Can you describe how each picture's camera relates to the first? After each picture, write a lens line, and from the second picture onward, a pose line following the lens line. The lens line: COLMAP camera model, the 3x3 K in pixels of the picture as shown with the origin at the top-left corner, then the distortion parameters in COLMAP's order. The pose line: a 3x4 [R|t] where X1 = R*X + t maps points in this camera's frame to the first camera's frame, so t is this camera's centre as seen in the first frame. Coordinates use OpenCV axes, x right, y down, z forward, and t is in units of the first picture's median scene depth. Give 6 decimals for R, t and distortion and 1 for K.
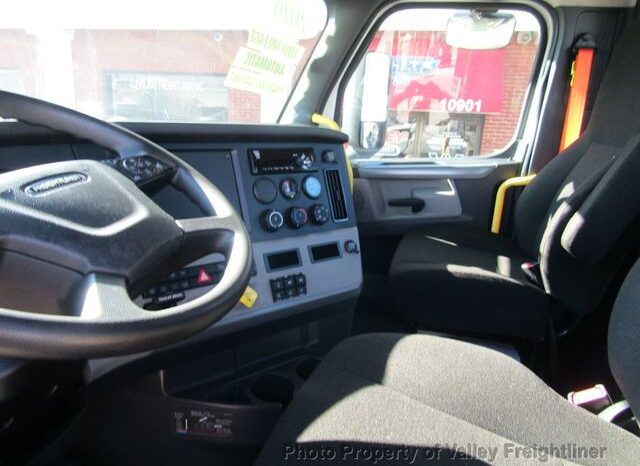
lens RADIAL K [[455.6, 0, 320.0], [0, 455.6, 233.0], [0, 0, 1]] dist [-0.000773, -0.030670]
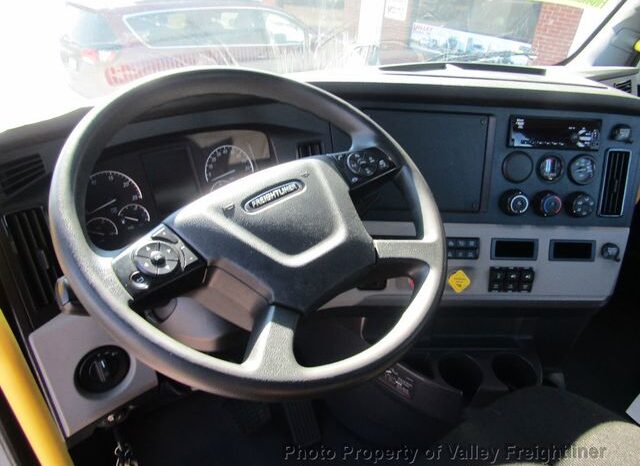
lens RADIAL K [[455.6, 0, 320.0], [0, 455.6, 233.0], [0, 0, 1]] dist [-0.000773, -0.030670]
pose [[0.809988, 0.311781, -0.496701, 0.043205], [-0.158793, 0.931929, 0.326026, -0.198751], [0.564539, -0.185204, 0.804360, 0.077654]]
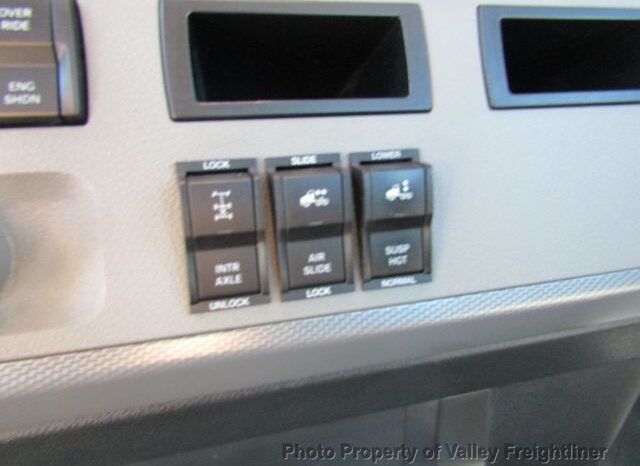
lens RADIAL K [[455.6, 0, 320.0], [0, 455.6, 233.0], [0, 0, 1]] dist [-0.000773, -0.030670]
pose [[0.907743, 0.131408, -0.398415, -0.002502], [-0.063858, 0.981891, 0.178360, 0.091302], [0.414638, -0.136463, 0.899696, 0.845141]]
